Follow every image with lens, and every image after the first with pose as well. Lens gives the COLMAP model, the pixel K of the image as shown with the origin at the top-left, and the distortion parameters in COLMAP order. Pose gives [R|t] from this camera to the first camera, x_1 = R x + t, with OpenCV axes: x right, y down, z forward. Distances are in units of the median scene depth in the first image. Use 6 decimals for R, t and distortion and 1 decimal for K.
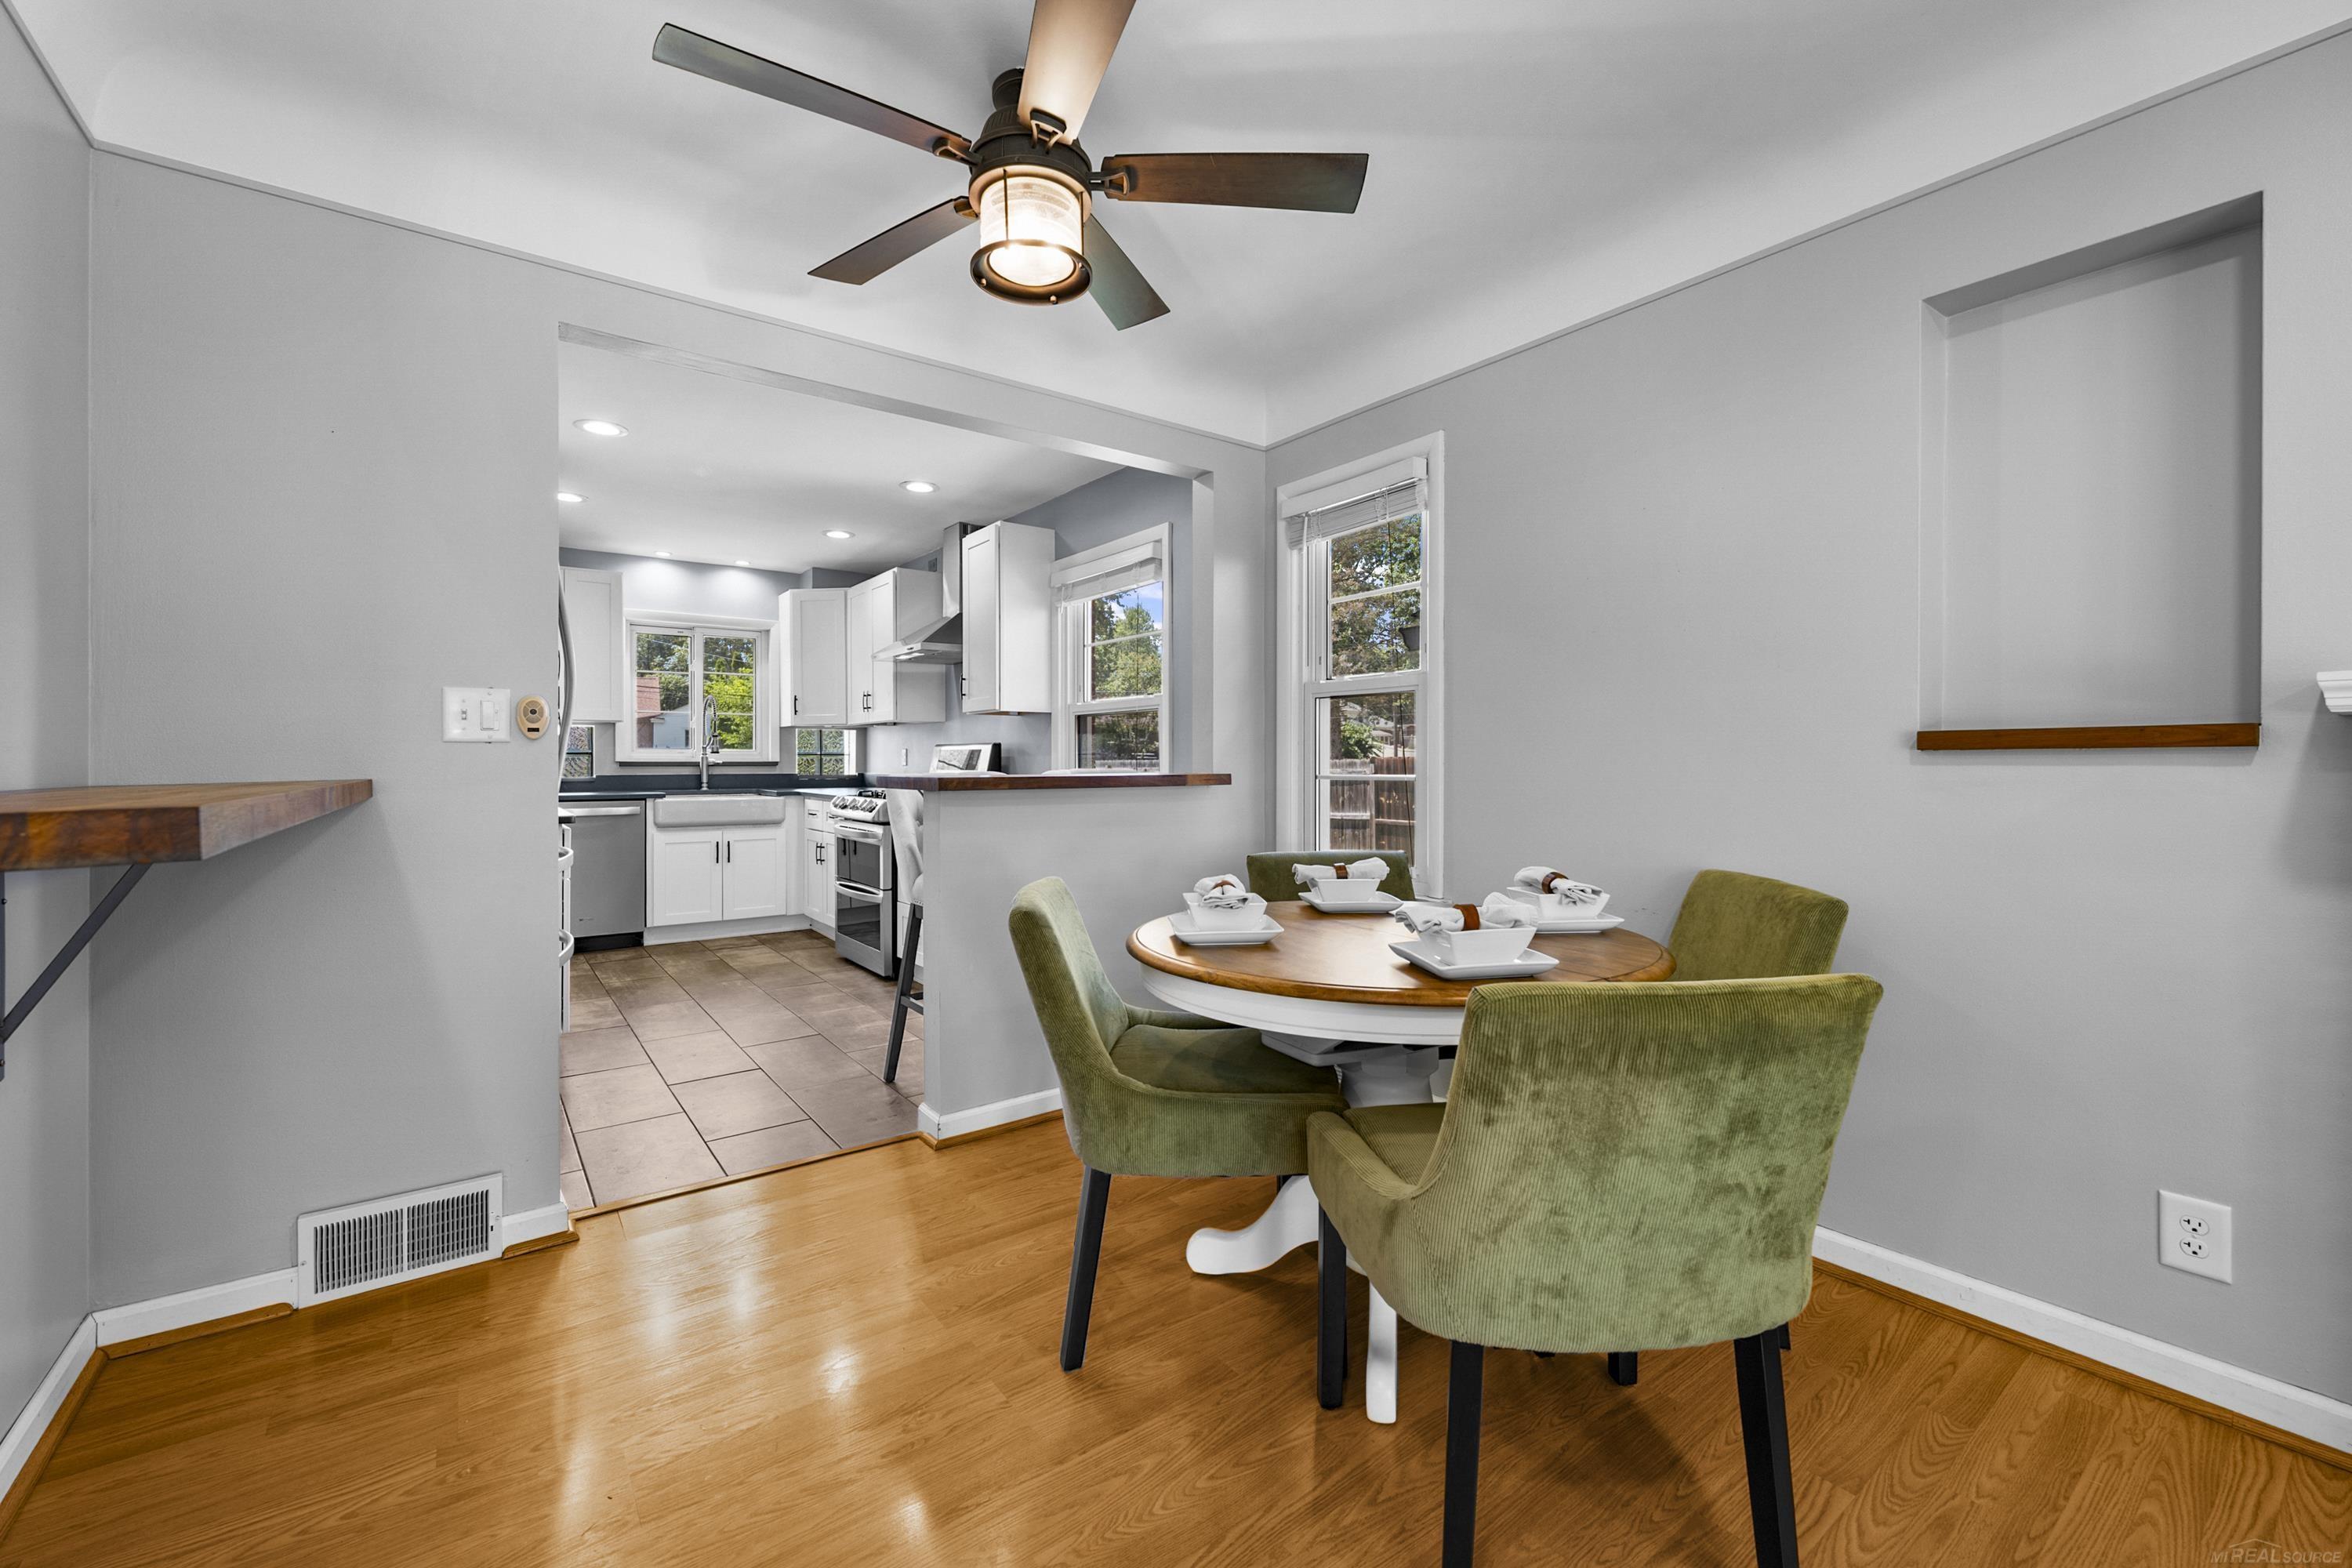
lens RADIAL K [[957.9, 0, 1179.8], [0, 957.9, 763.3], [0, 0, 1]] dist [0.000581, 0.001002]
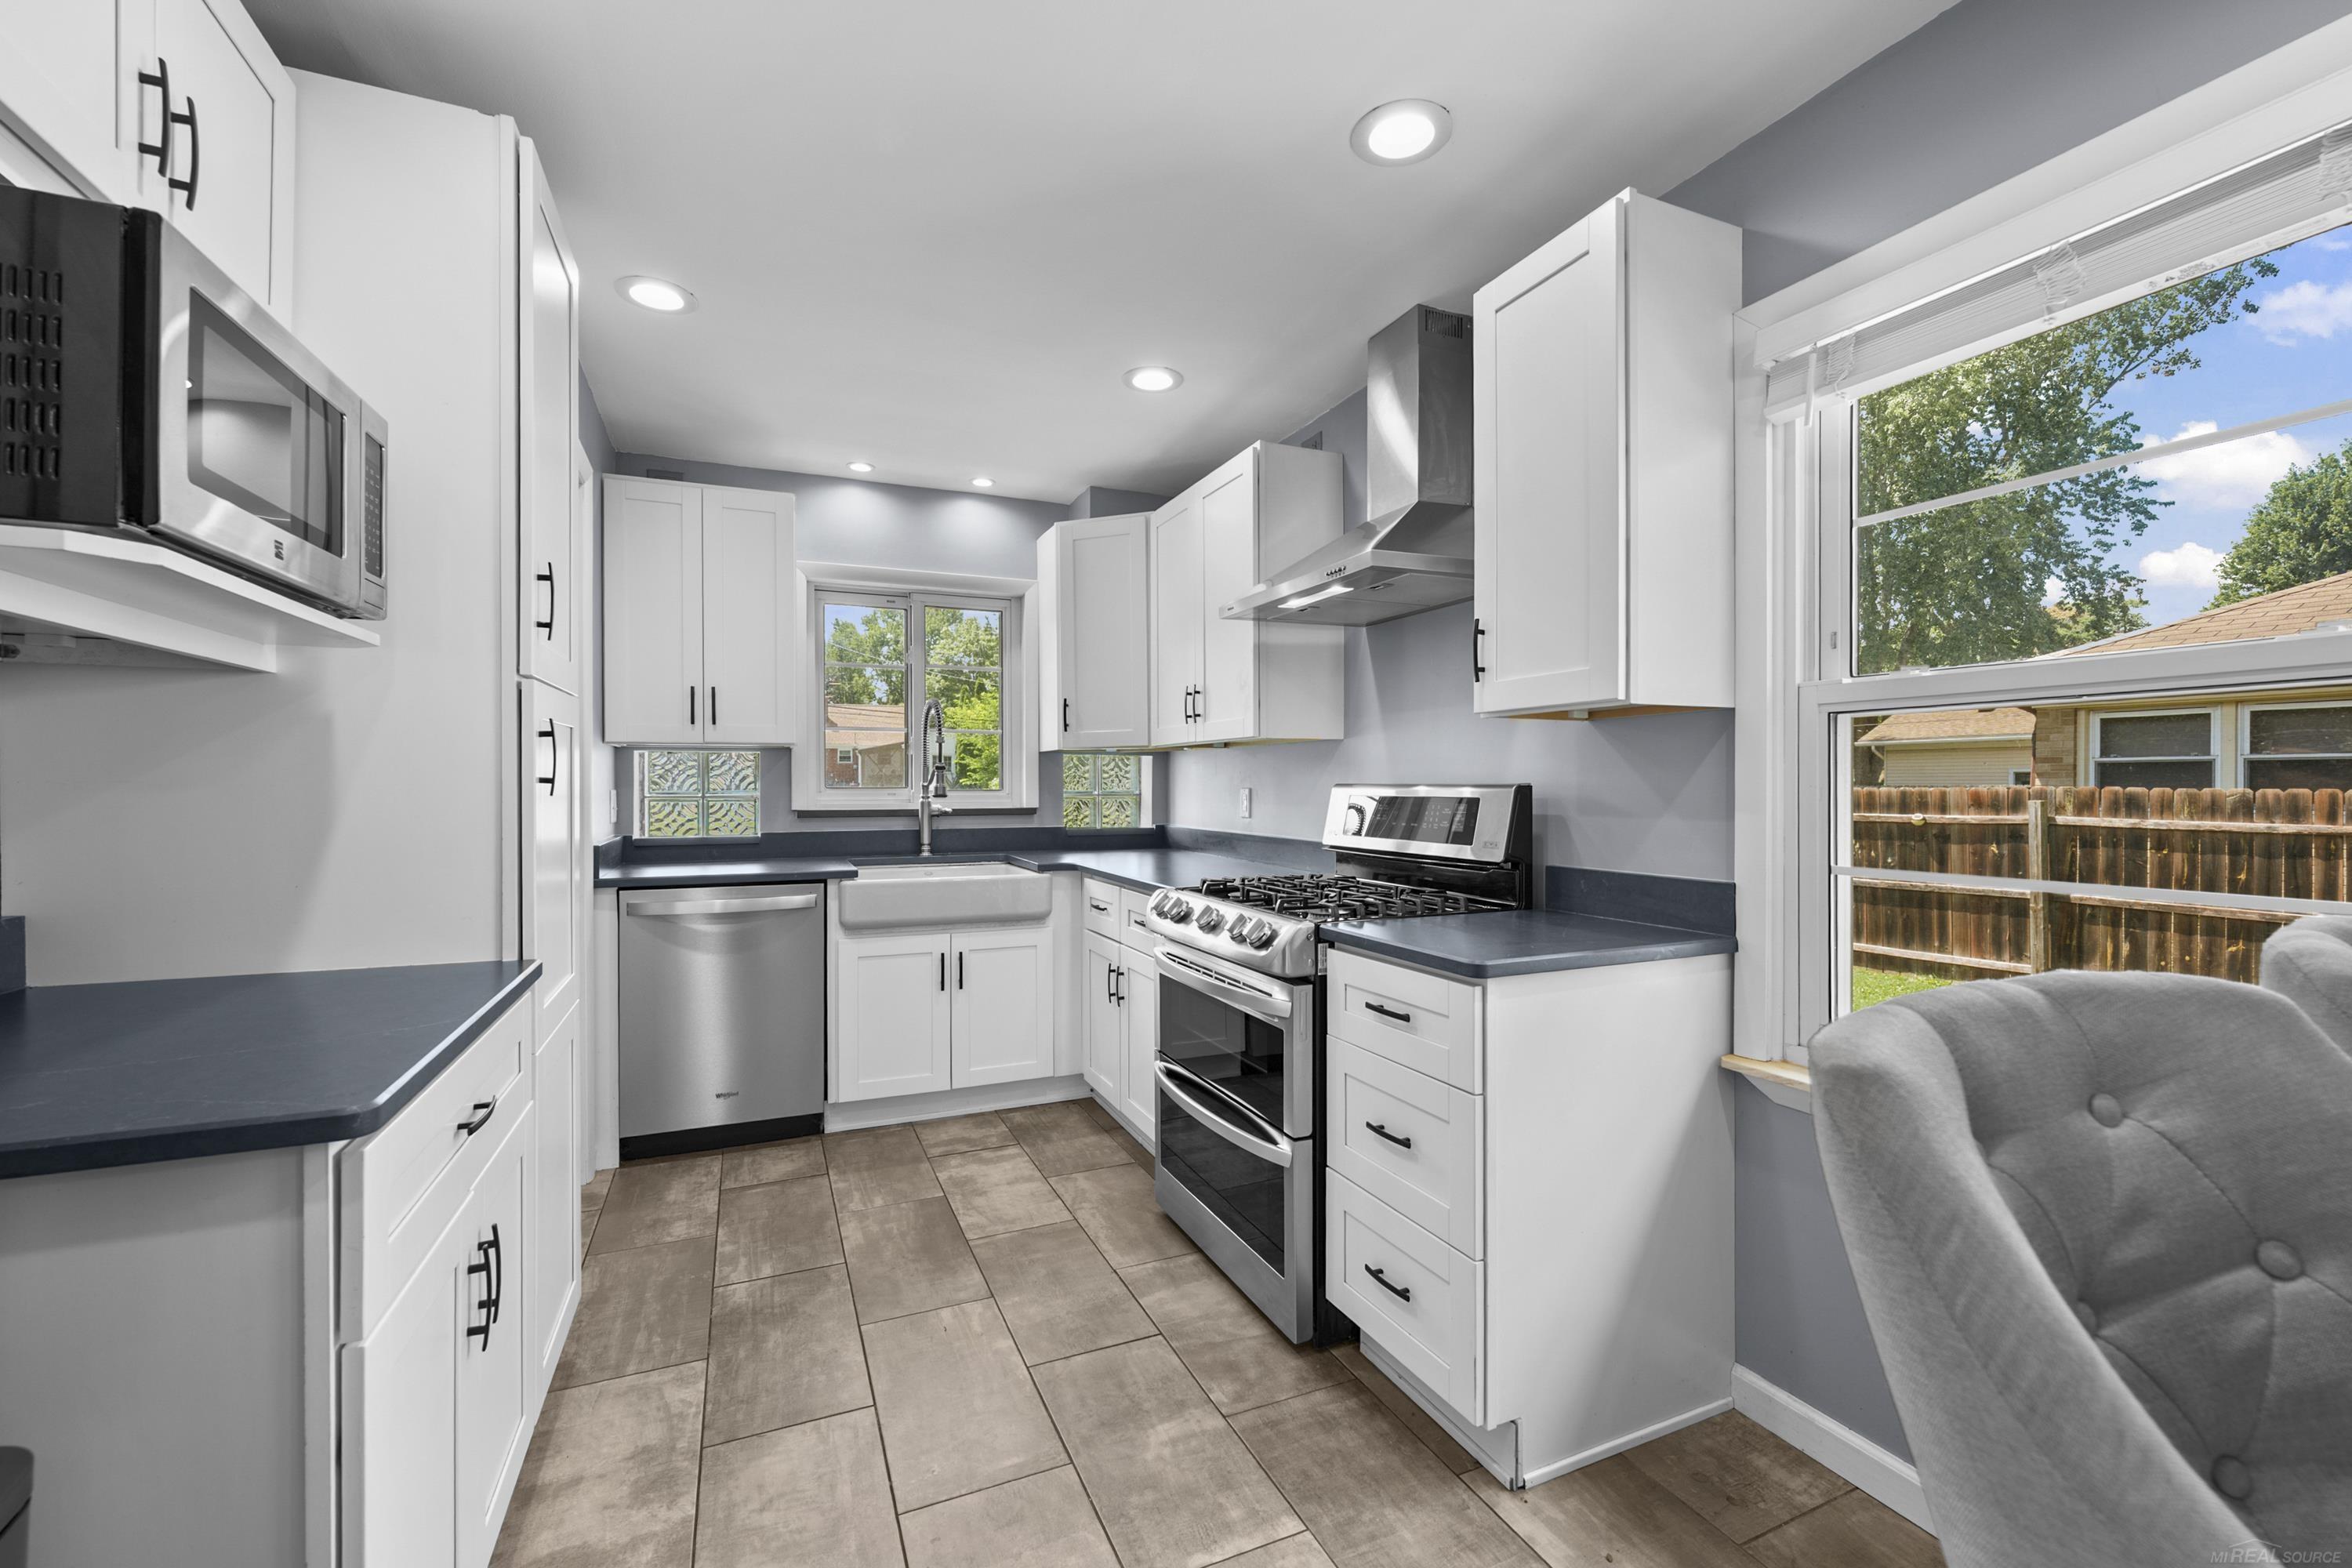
lens RADIAL K [[957.9, 0, 1161.8], [0, 957.9, 792.4], [0, 0, 1]] dist [0.000581, 0.001002]
pose [[0.970637, 0.001150, -0.240547, -0.271130], [0.000375, 0.999980, 0.006292, -0.022376], [0.240549, -0.006198, 0.970617, 0.593201]]
